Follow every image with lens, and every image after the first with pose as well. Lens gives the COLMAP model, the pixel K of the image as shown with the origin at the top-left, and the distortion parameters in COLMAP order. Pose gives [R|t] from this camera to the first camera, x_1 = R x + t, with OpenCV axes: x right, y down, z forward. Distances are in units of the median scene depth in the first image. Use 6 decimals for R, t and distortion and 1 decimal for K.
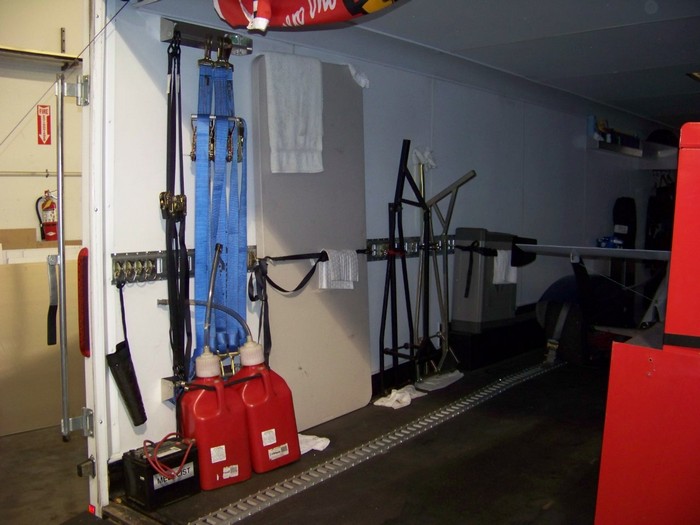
lens RADIAL K [[733.6, 0, 350.0], [0, 733.6, 262.5], [0, 0, 1]] dist [-0.183773, 0.017074]
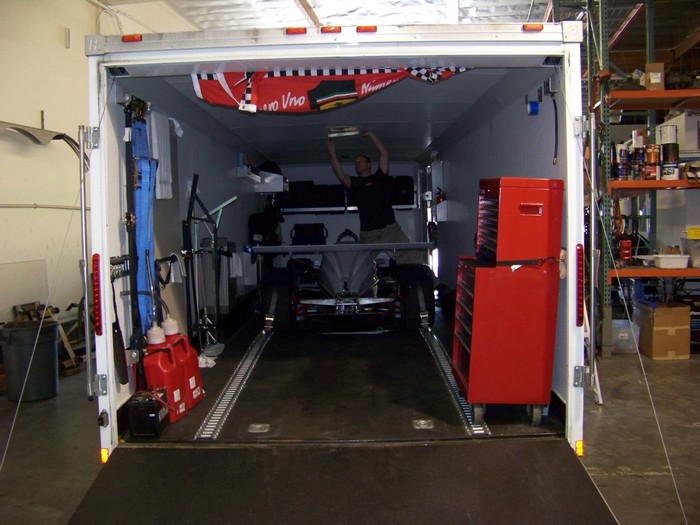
lens RADIAL K [[733.6, 0, 350.0], [0, 733.6, 262.5], [0, 0, 1]] dist [-0.183773, 0.017074]
pose [[0.770587, -0.060812, 0.634427, -0.639234], [0.081775, 0.996644, -0.003793, 0.030232], [-0.632067, 0.054803, 0.772973, -0.261591]]
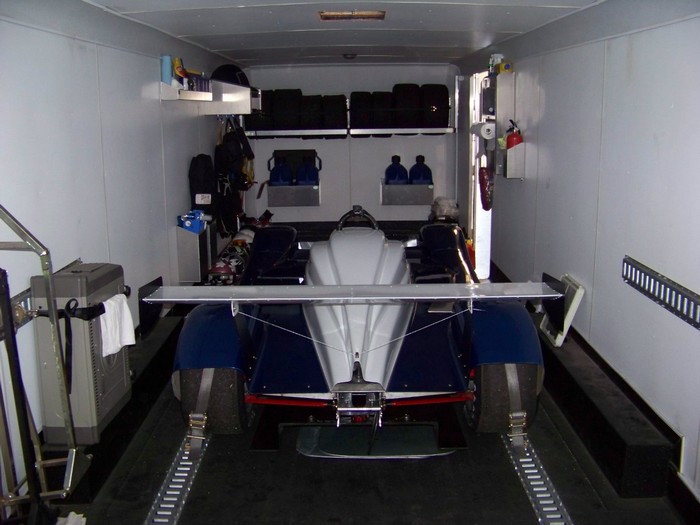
lens RADIAL K [[739.9, 0, 349.3], [0, 739.9, 251.8], [0, 0, 1]] dist [-0.077742, -0.000665]
pose [[0.767691, -0.139526, 0.625446, -0.027173], [0.068490, 0.988283, 0.136401, -0.166390], [-0.637149, -0.061877, 0.768253, 0.500595]]
